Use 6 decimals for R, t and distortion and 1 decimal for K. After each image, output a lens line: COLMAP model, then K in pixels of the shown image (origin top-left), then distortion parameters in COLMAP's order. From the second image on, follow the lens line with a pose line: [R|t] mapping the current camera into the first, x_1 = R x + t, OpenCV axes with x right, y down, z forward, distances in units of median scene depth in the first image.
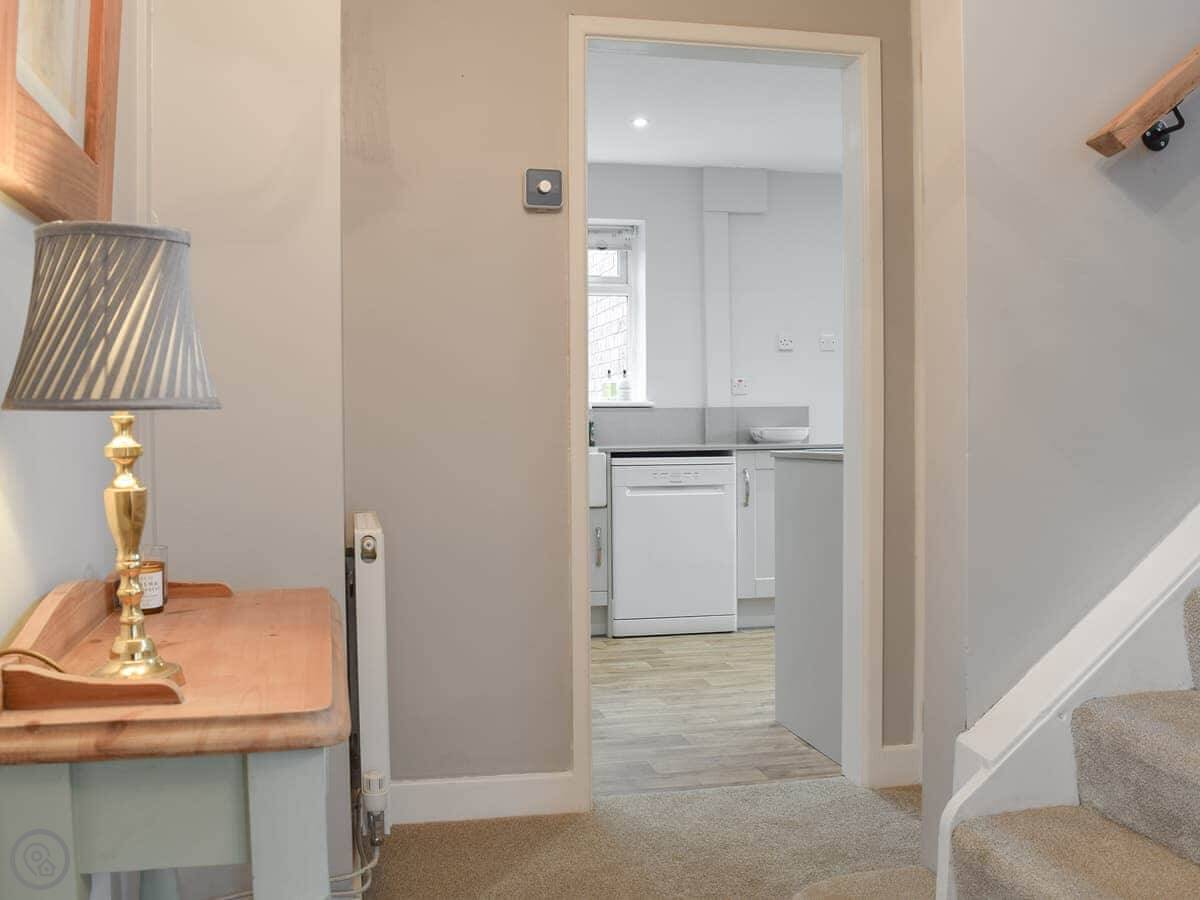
lens RADIAL K [[1336.2, 0, 600.0], [0, 1336.2, 450.0], [0, 0, 1]] dist [0.217330, -0.940305]
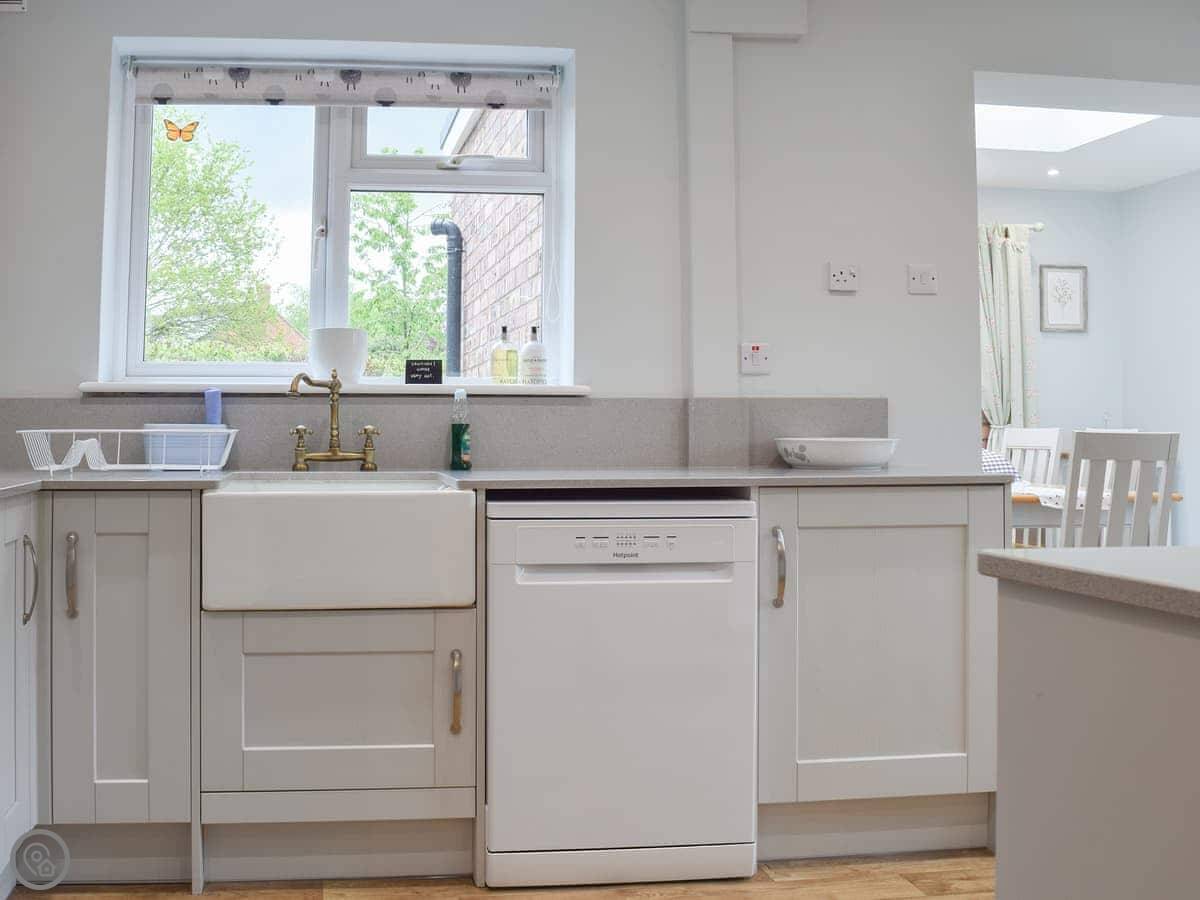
lens RADIAL K [[1212.5, 0, 420.5], [0, 1212.5, 420.4], [0, 0, 1]] dist [-0.012536, 0.013810]
pose [[0.991542, 0.008093, -0.129535, 0.036661], [-0.010940, 0.999714, -0.021281, -0.011982], [0.129326, 0.022518, 0.991346, 0.524642]]
